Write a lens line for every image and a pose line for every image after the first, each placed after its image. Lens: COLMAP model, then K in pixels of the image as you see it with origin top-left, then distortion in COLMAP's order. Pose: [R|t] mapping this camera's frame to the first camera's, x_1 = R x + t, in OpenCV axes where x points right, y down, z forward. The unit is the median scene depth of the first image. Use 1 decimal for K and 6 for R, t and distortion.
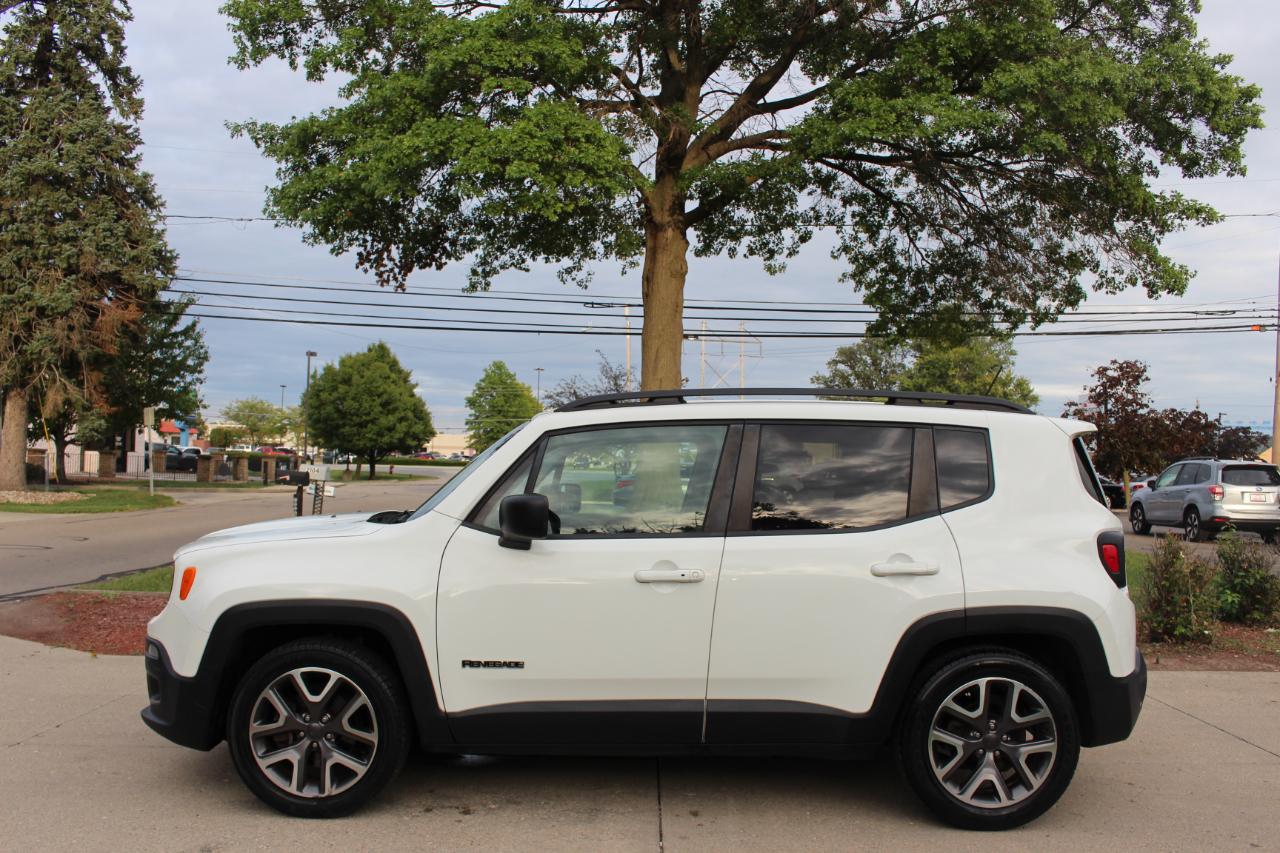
lens RADIAL K [[1139.1, 0, 640.0], [0, 1139.1, 426.5], [0, 0, 1]] dist [-0.187008, 0.203225]
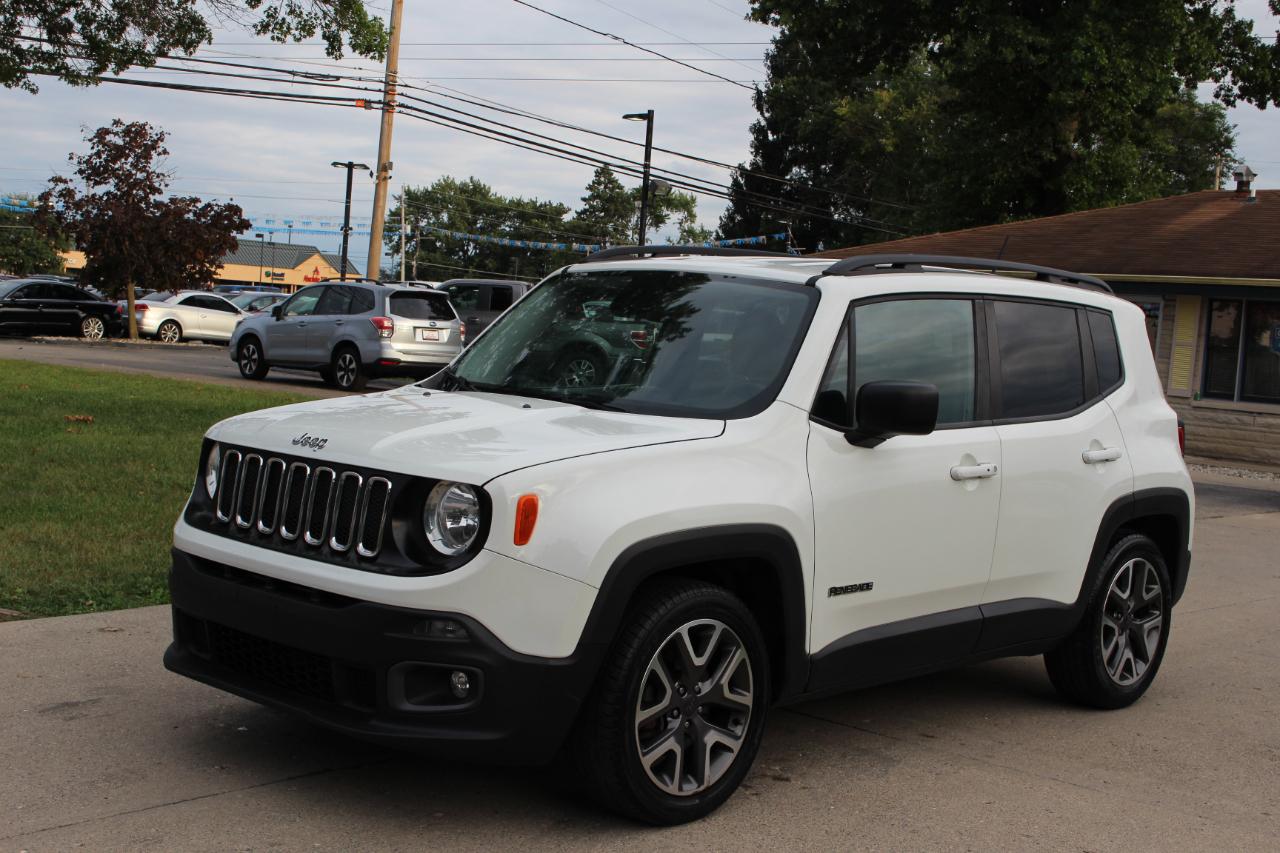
lens RADIAL K [[1716.6, 0, 599.1], [0, 1716.6, 493.0], [0, 0, 1]] dist [0.007928, 0.033630]
pose [[0.690602, -0.053376, 0.721263, -0.195502], [-0.070407, 0.987574, 0.140498, -0.003470], [-0.719800, -0.147810, 0.678263, 0.049824]]
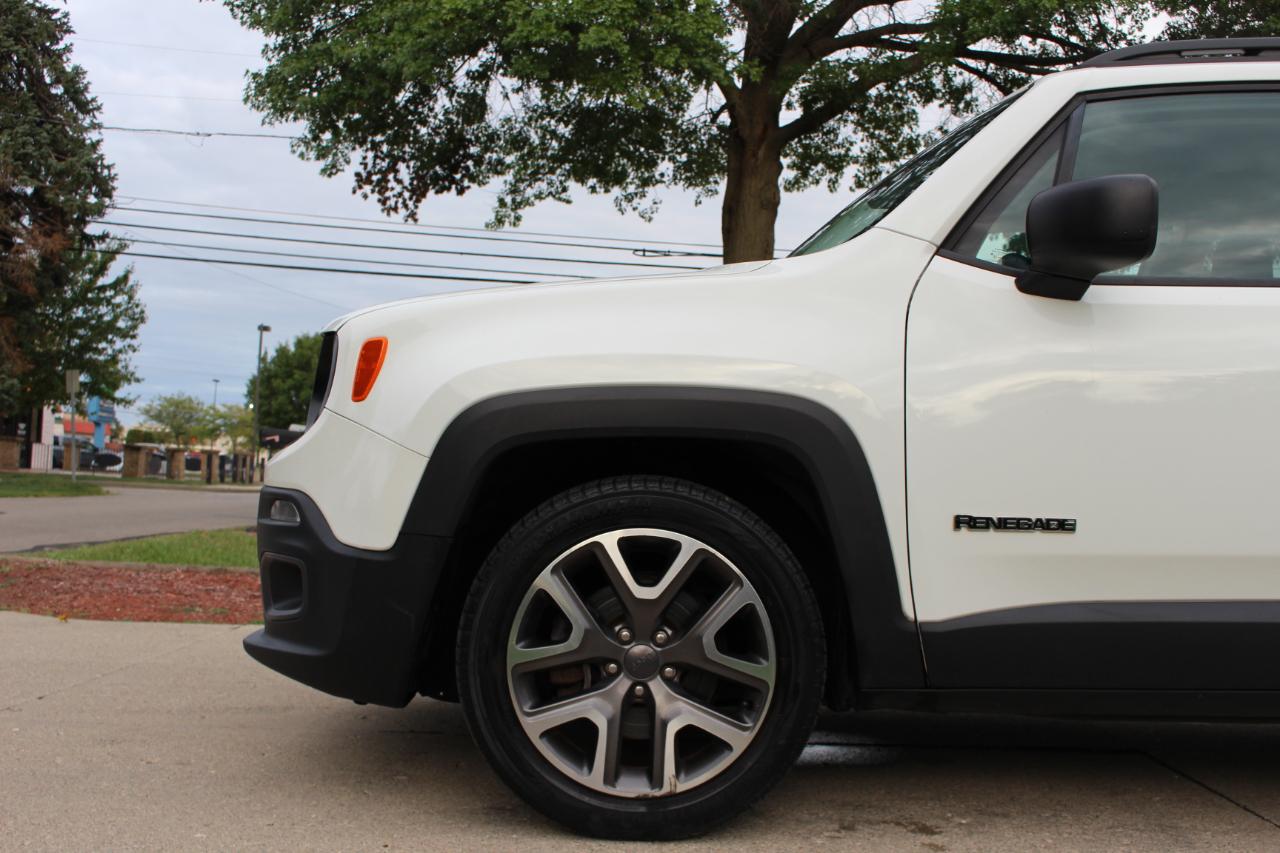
lens RADIAL K [[1353.4, 0, 642.0], [0, 1353.4, 435.7], [0, 0, 1]] dist [-0.121487, 0.119973]
pose [[0.999735, 0.022854, 0.002923, -0.050471], [-0.022837, 0.999723, -0.005729, 0.030337], [-0.003053, 0.005661, 0.999979, 0.068792]]
